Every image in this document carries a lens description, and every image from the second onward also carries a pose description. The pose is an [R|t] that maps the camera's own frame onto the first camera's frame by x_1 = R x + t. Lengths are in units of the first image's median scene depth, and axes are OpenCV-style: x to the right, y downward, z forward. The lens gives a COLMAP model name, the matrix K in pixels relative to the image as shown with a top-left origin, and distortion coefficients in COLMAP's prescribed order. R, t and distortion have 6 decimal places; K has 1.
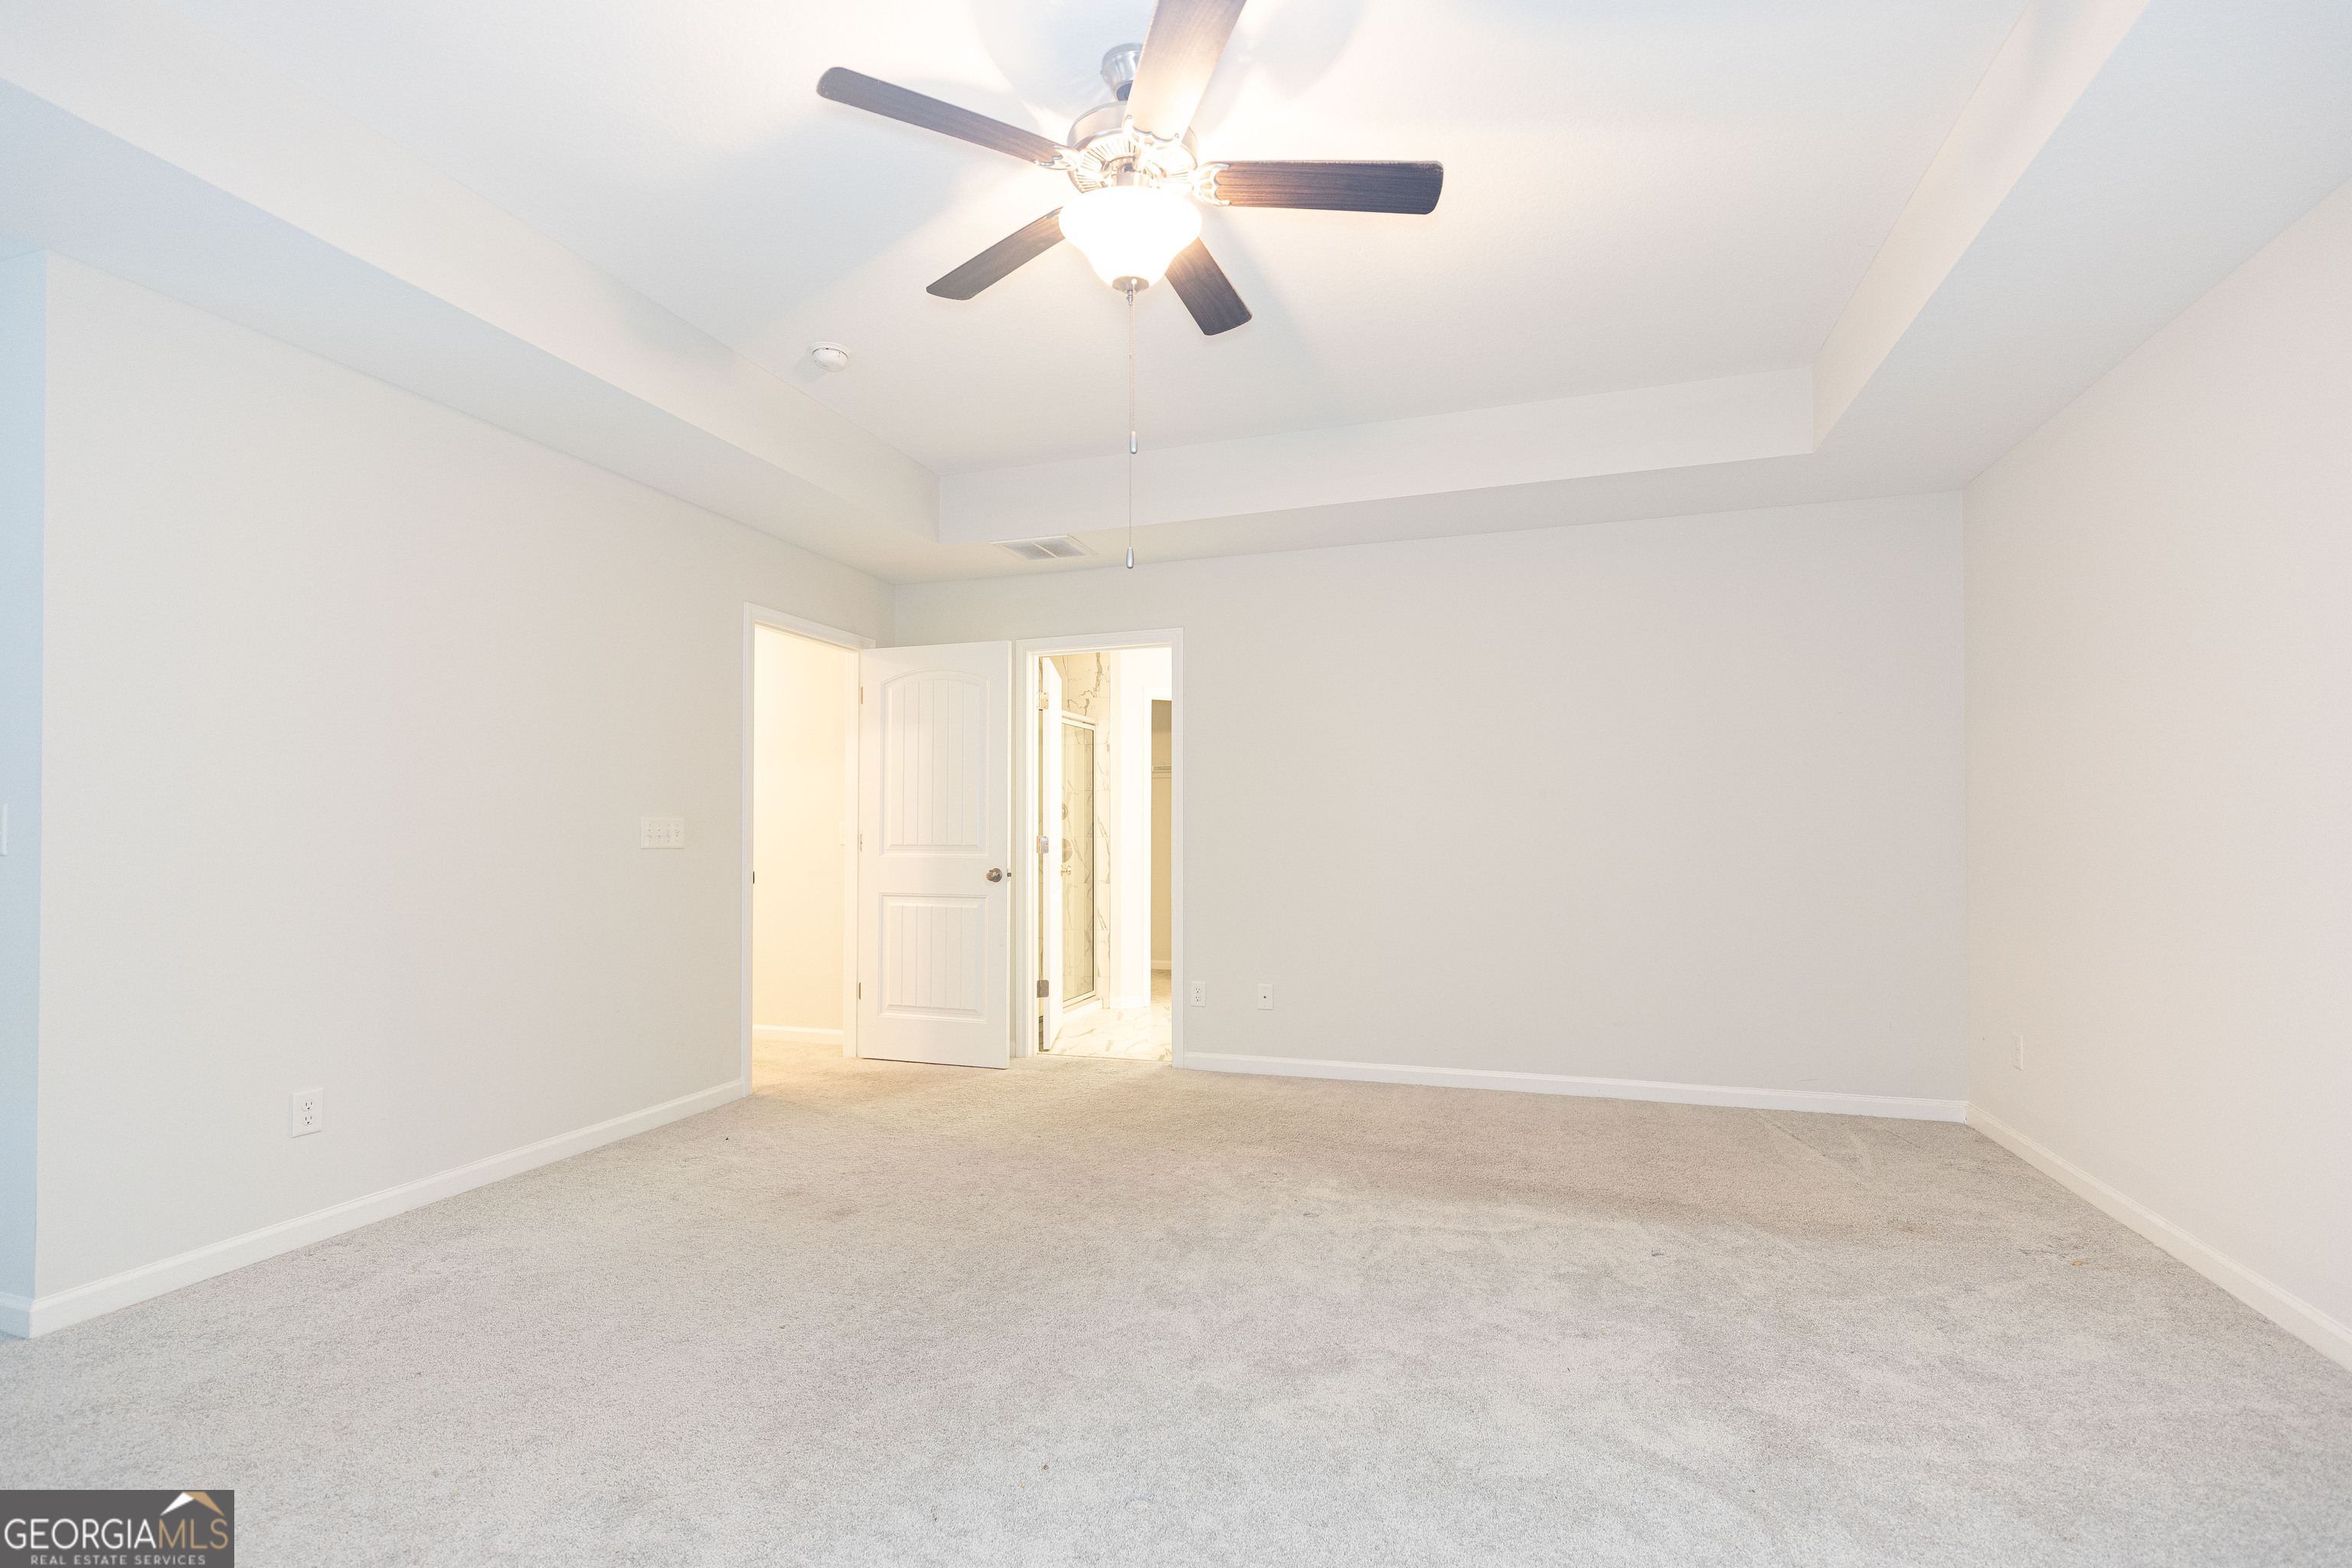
lens RADIAL K [[1069.0, 0, 1172.7], [0, 1069.0, 820.5], [0, 0, 1]] dist [0.003634, -0.000901]
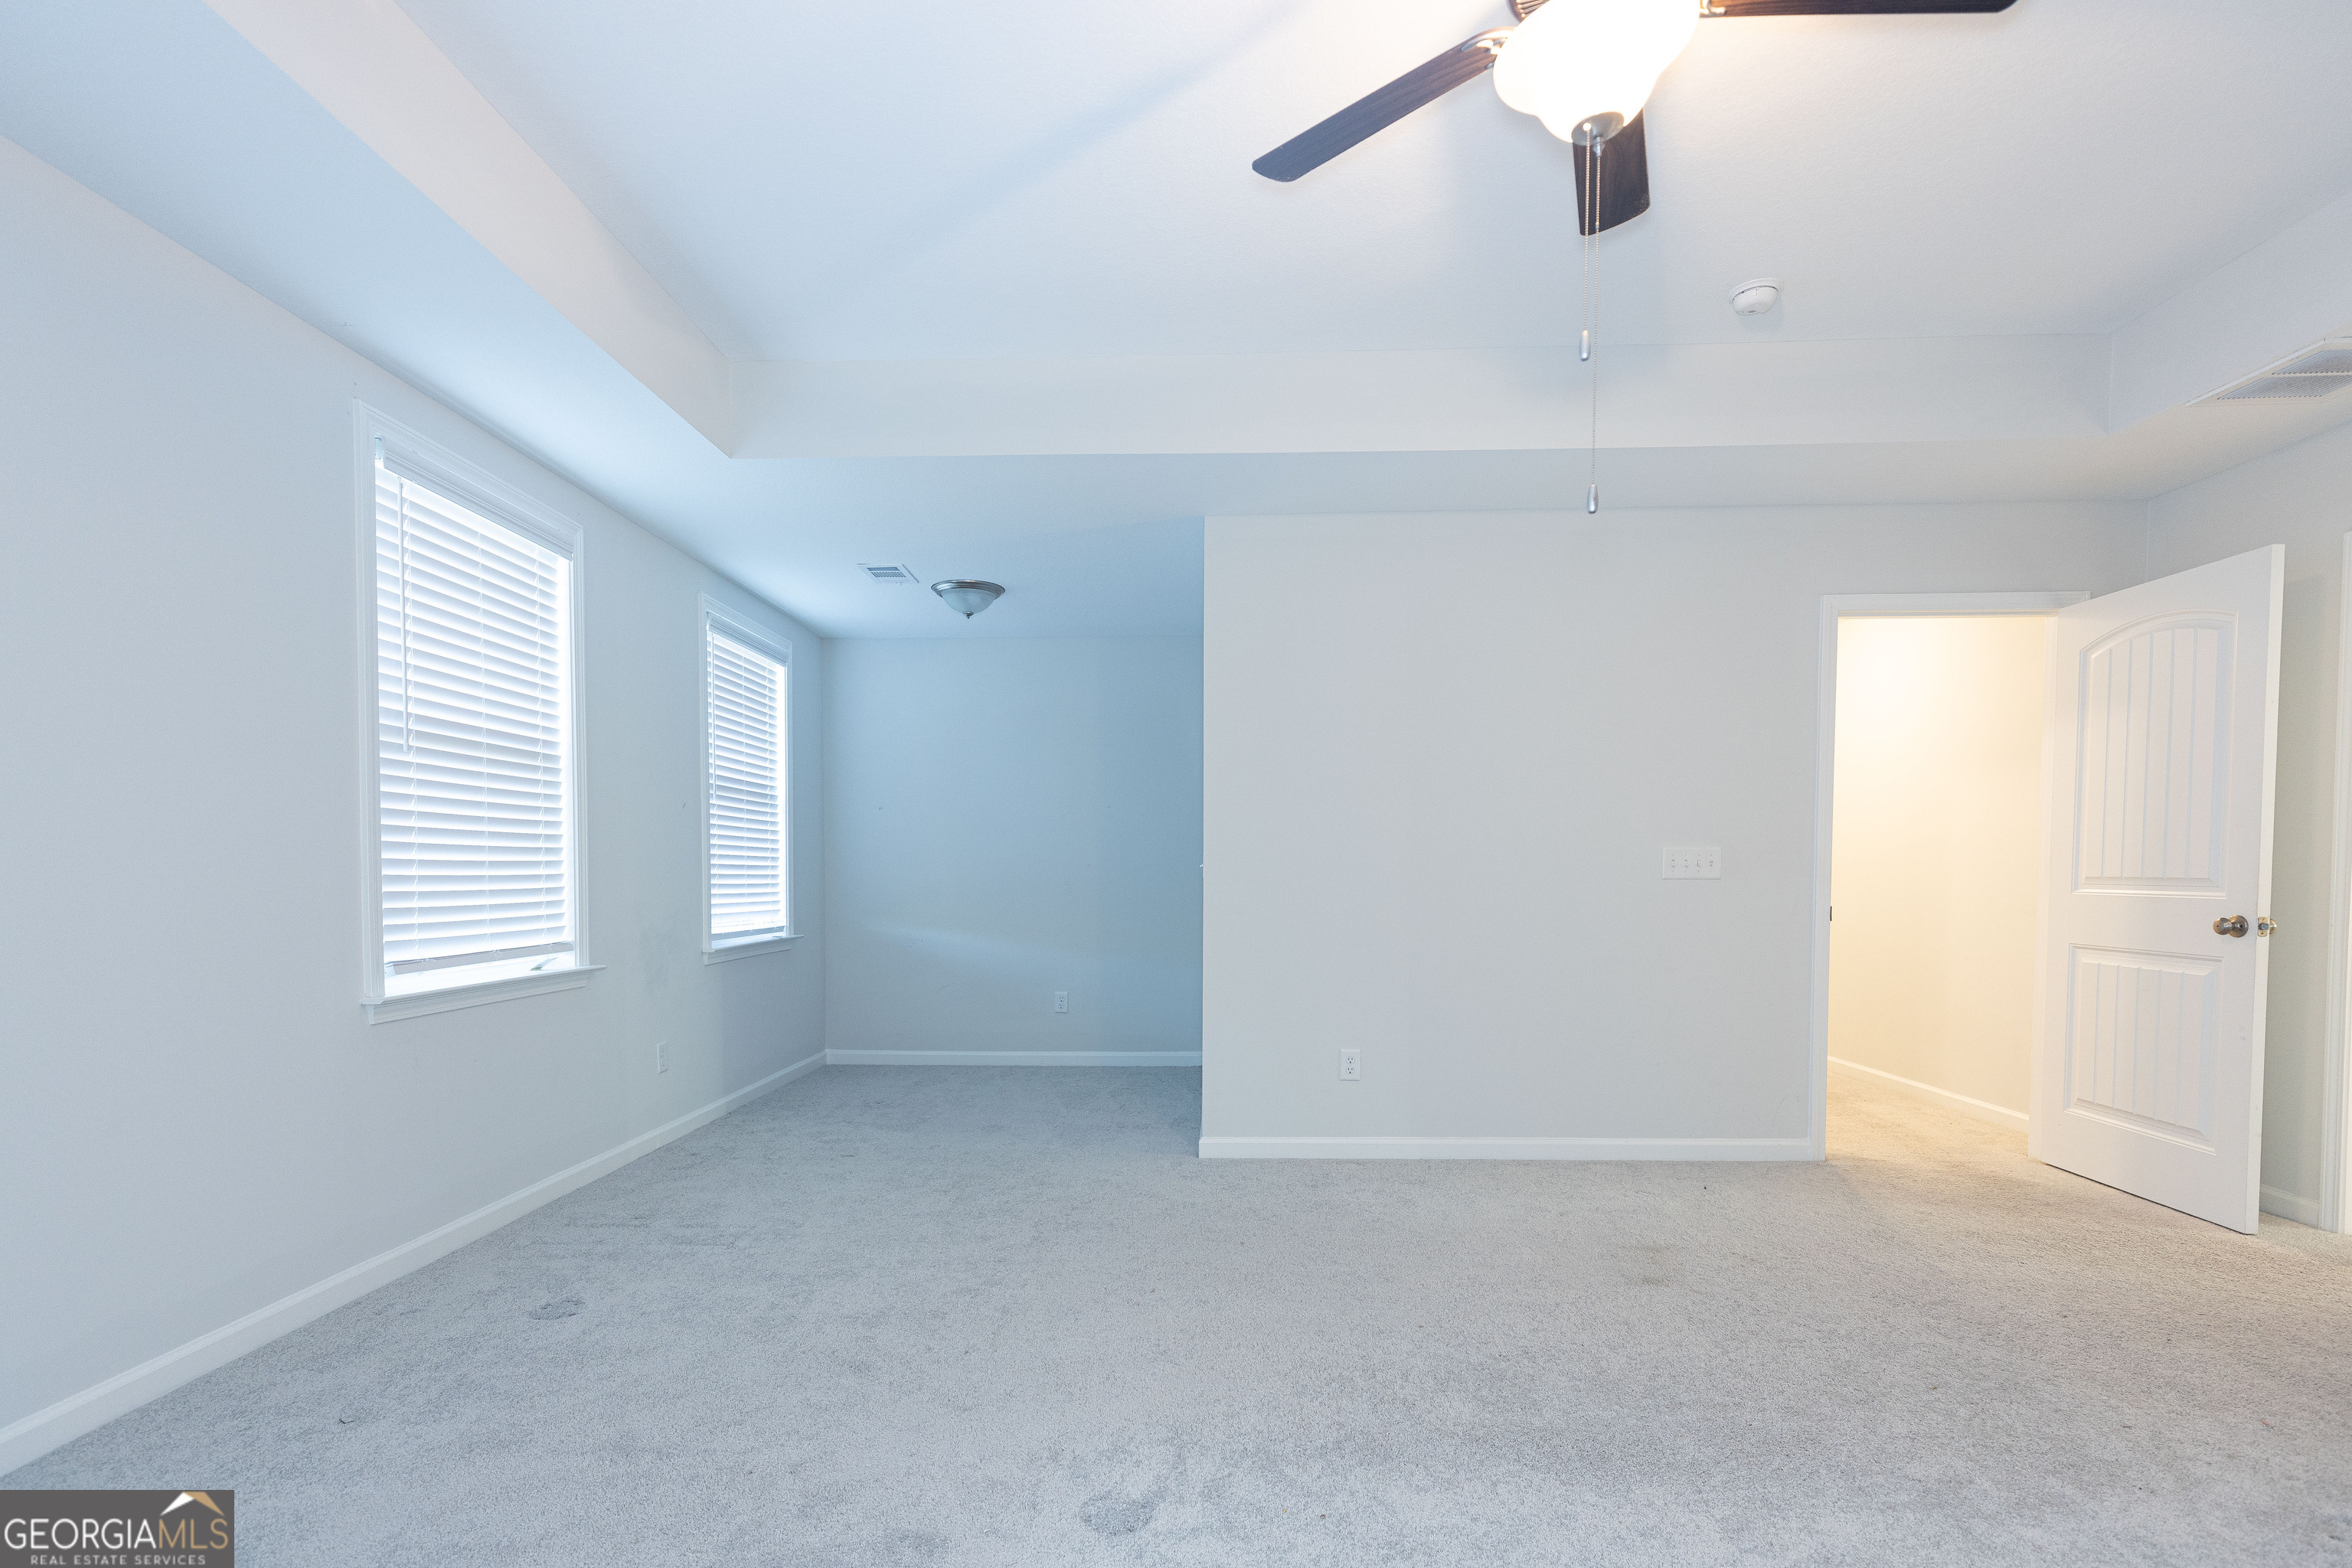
lens RADIAL K [[1091.5, 0, 1175.5], [0, 1091.5, 901.8], [0, 0, 1]] dist [-0.000425, -0.000279]
pose [[0.286257, 0.027908, -0.957746, 0.492572], [0.016123, 0.999294, 0.033937, 0.008517], [0.958017, -0.025156, 0.285605, 0.388609]]
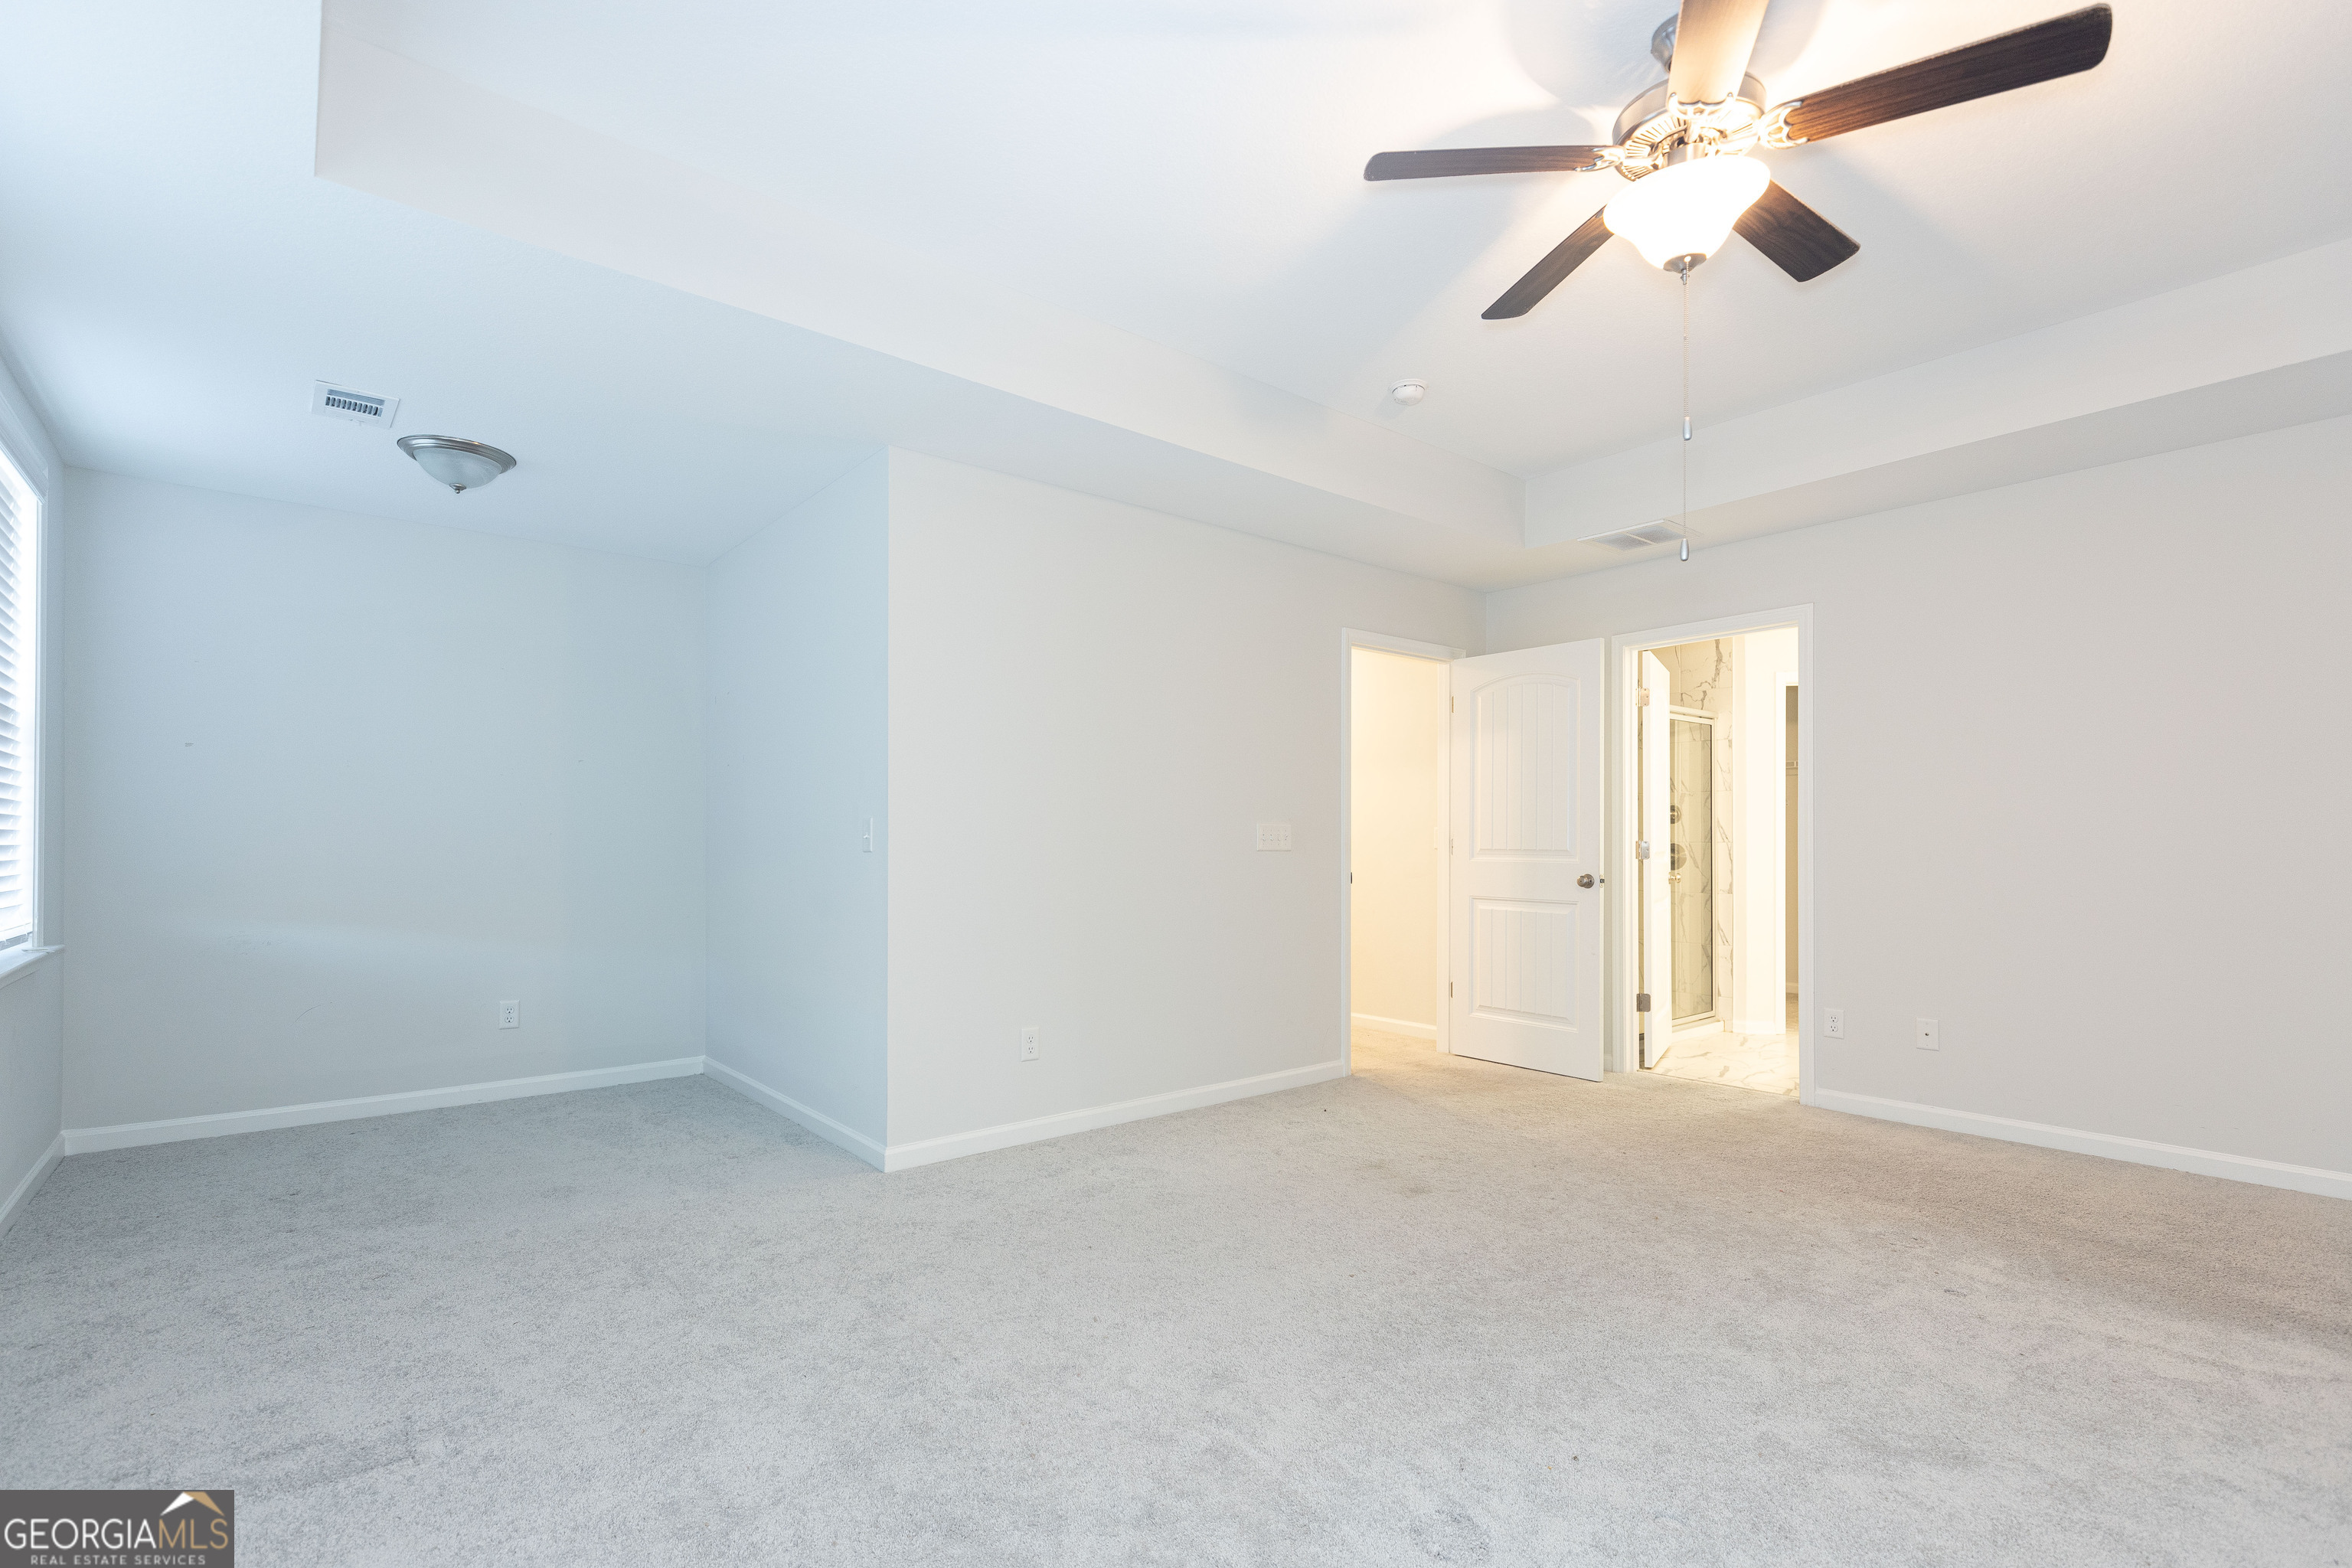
lens RADIAL K [[1071.6, 0, 1171.0], [0, 1071.6, 829.2], [0, 0, 1]] dist [0.002630, -0.000895]
pose [[0.844377, -0.002800, -0.535741, 0.066872], [0.004960, 0.999984, 0.002591, -0.000548], [0.535726, -0.004845, 0.844378, -0.043506]]
